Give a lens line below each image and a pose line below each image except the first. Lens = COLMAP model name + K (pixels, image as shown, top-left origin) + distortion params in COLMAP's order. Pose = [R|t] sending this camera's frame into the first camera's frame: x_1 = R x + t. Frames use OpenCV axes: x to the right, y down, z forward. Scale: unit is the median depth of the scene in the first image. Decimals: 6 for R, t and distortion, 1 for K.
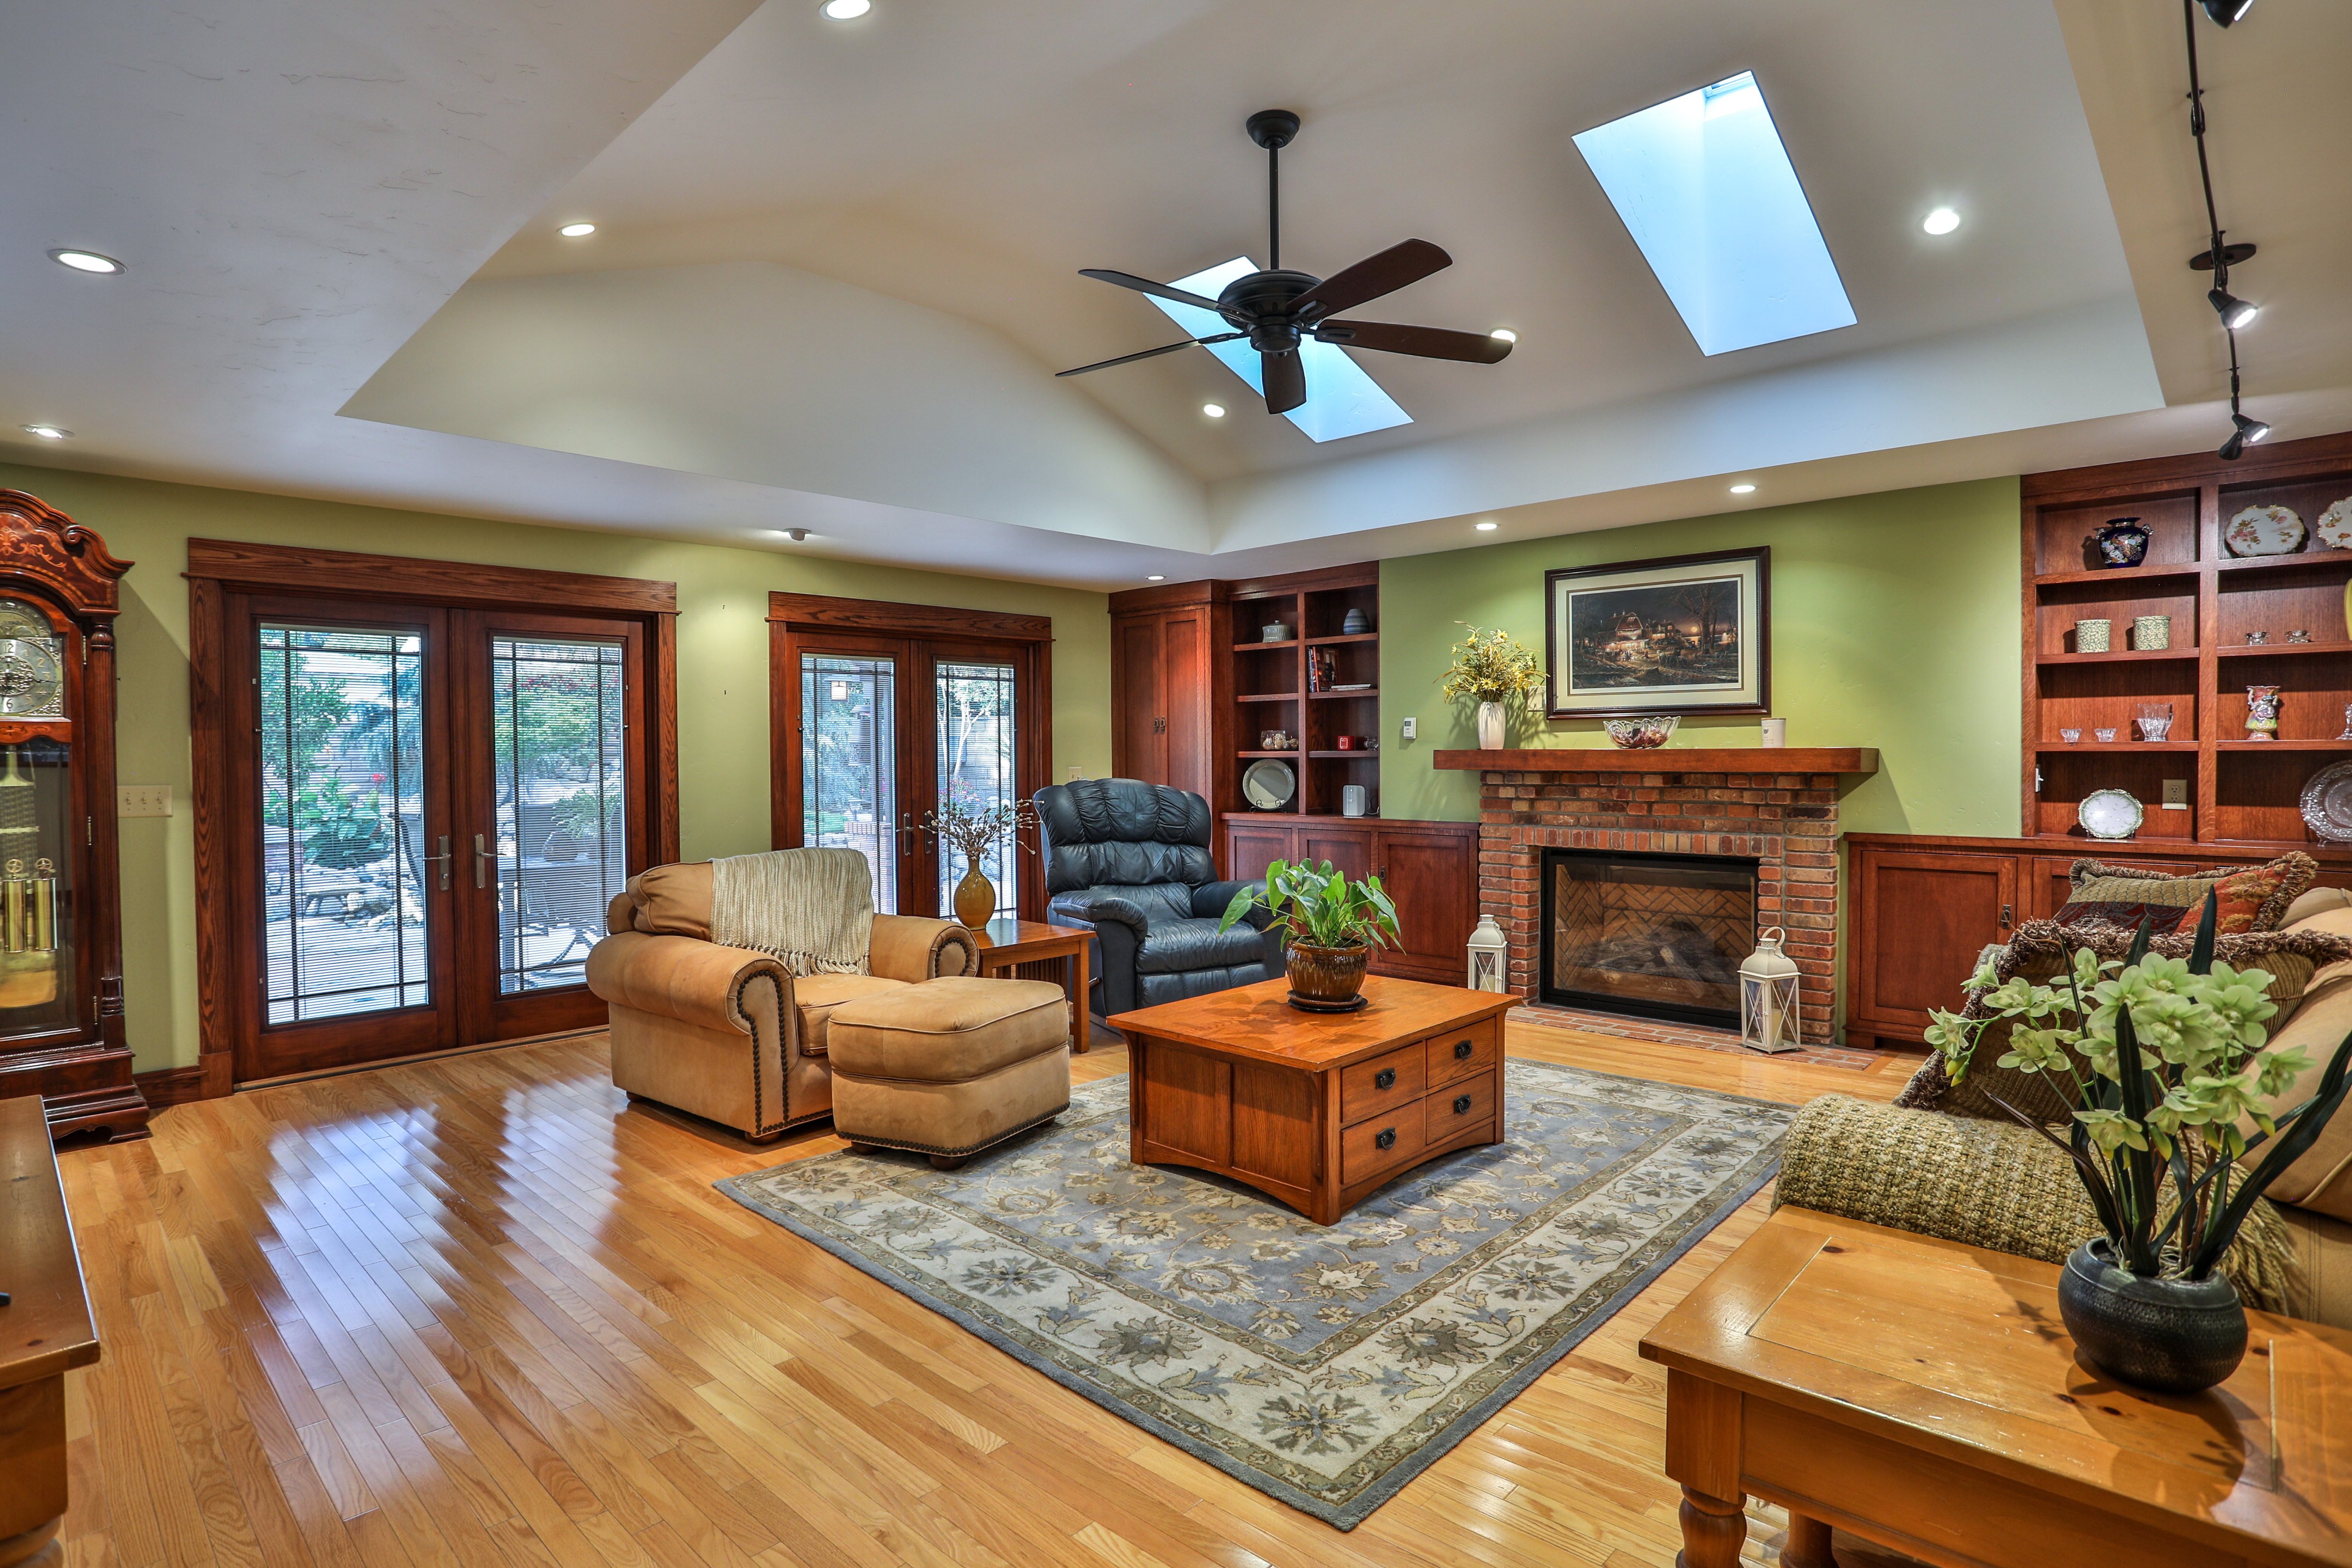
lens RADIAL K [[1200.1, 0, 1177.9], [0, 1200.1, 777.9], [0, 0, 1]] dist [-0.078004, 0.031306]
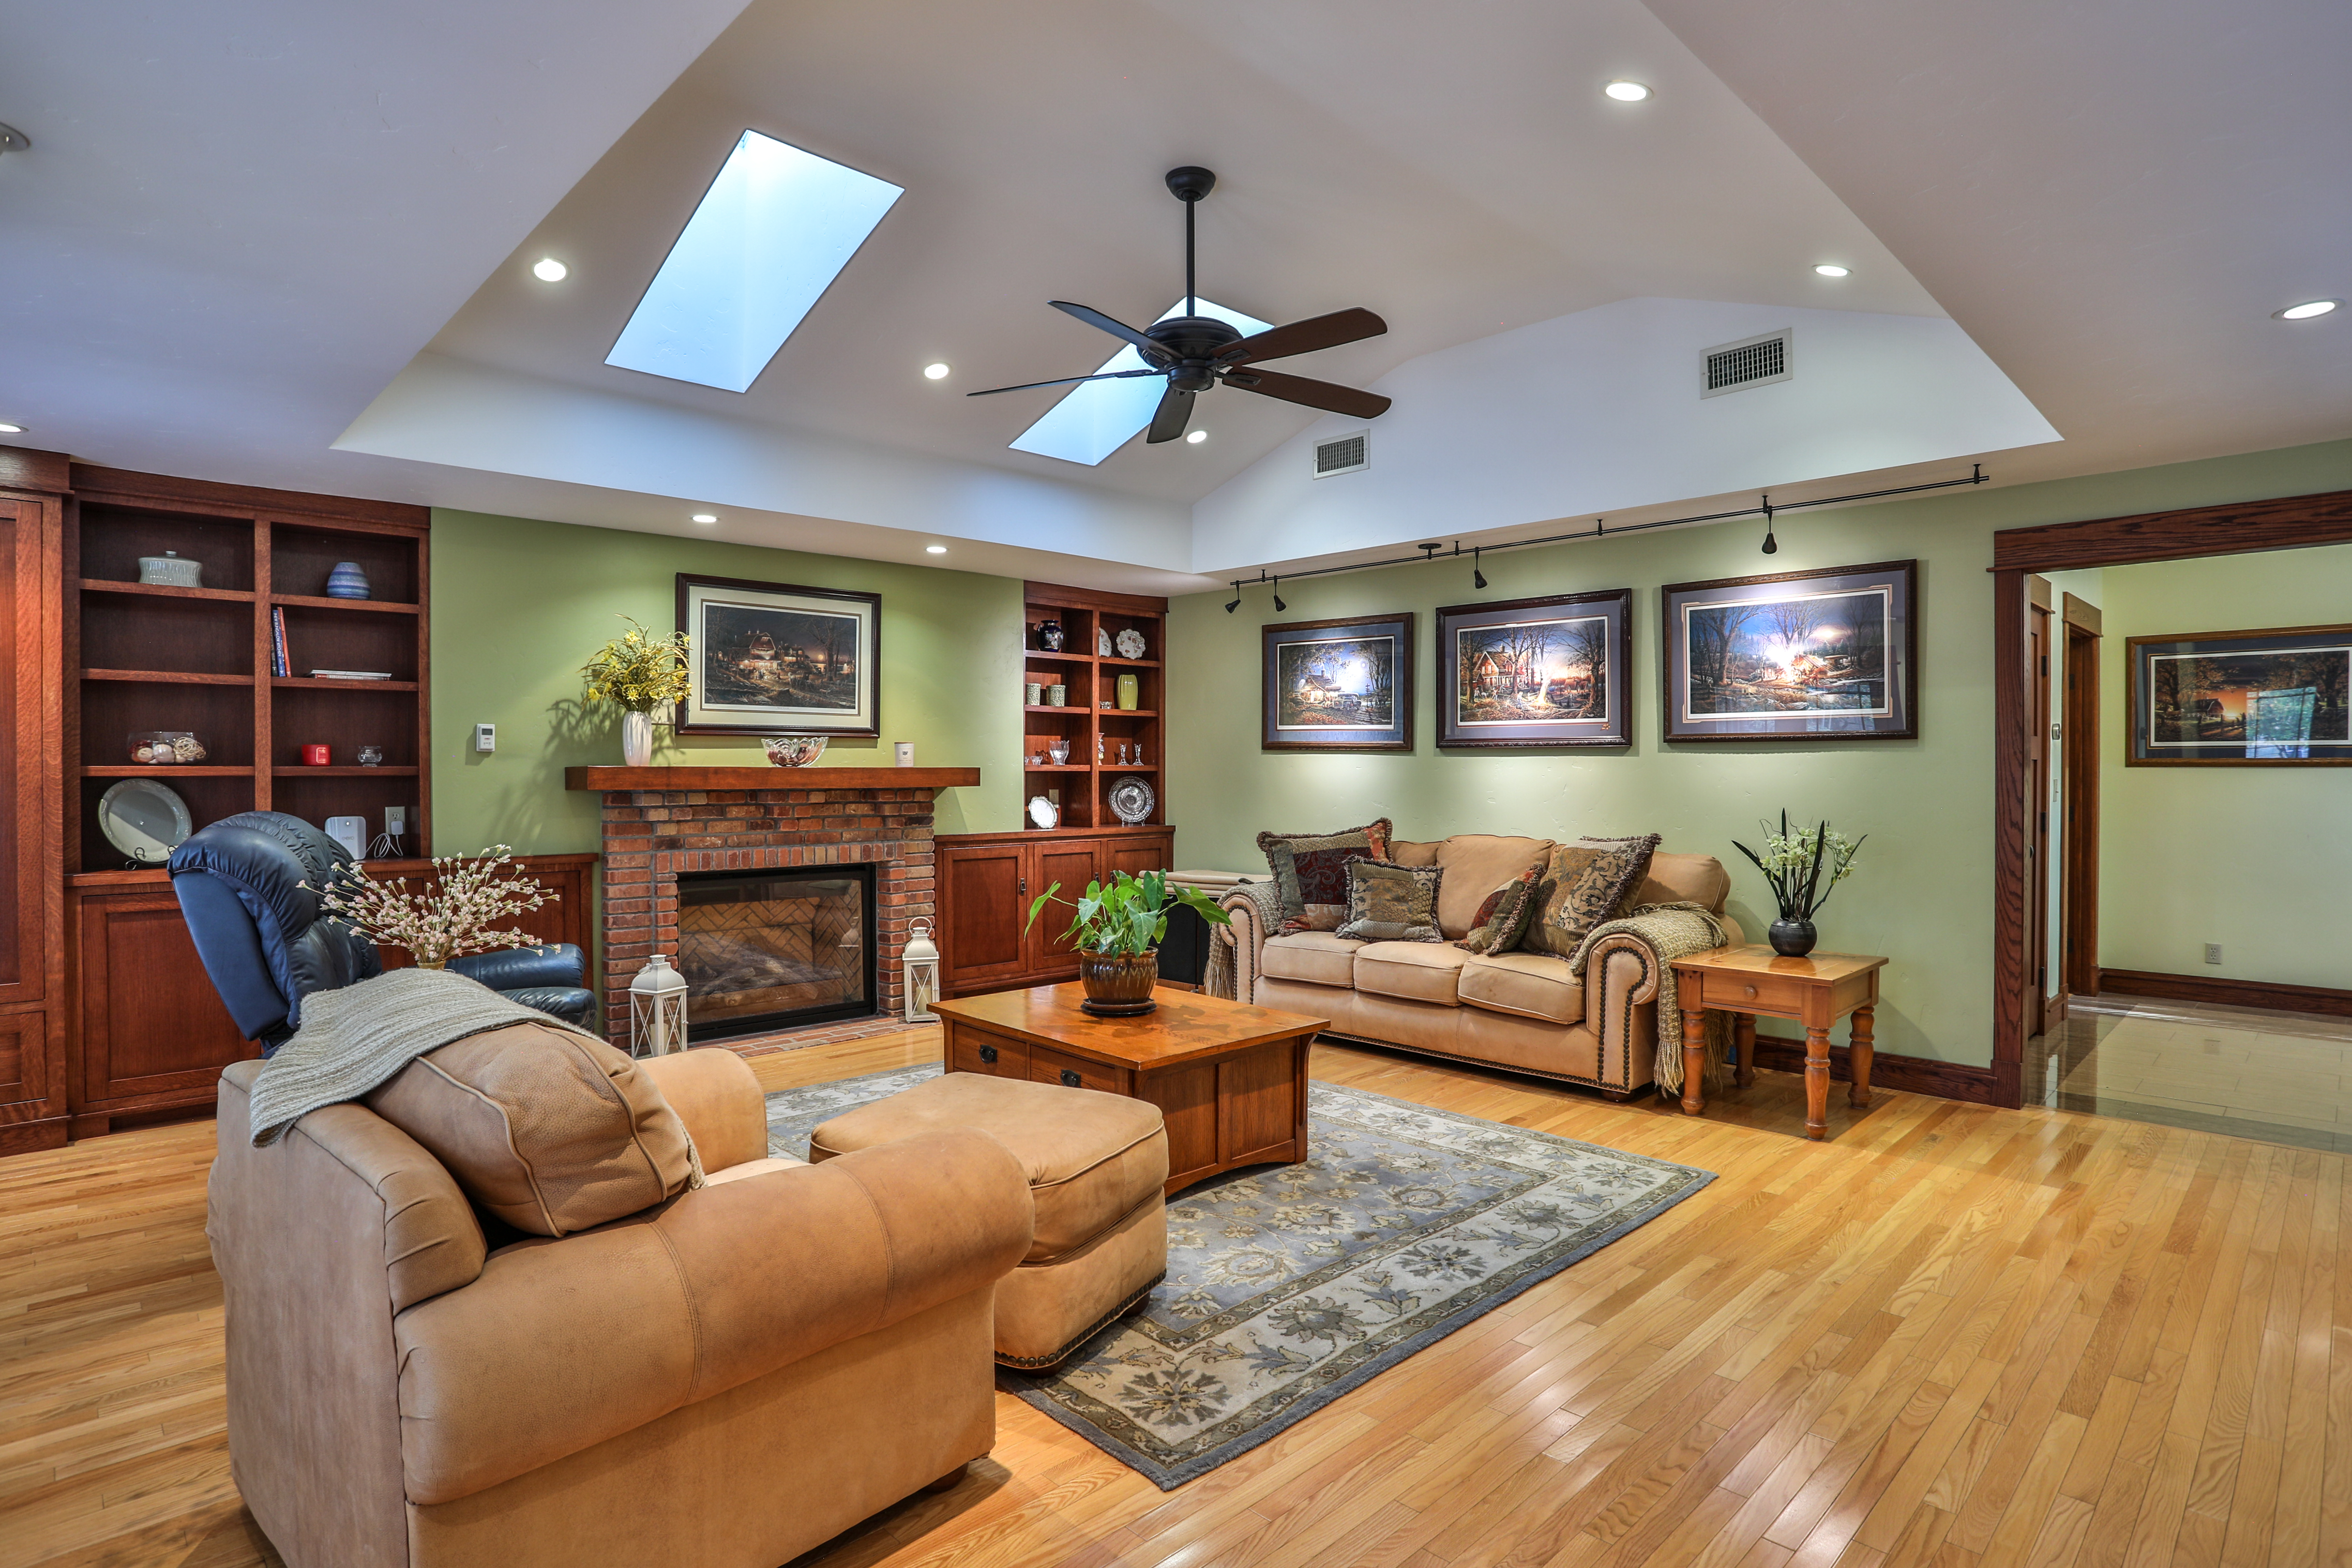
lens RADIAL K [[1200.1, 0, 1177.9], [0, 1200.1, 777.9], [0, 0, 1]] dist [-0.078004, 0.031306]
pose [[0.051892, -0.000207, 0.998653, -0.652362], [0.020275, 0.999794, -0.000847, -0.007609], [-0.998447, 0.020292, 0.051885, 0.634504]]
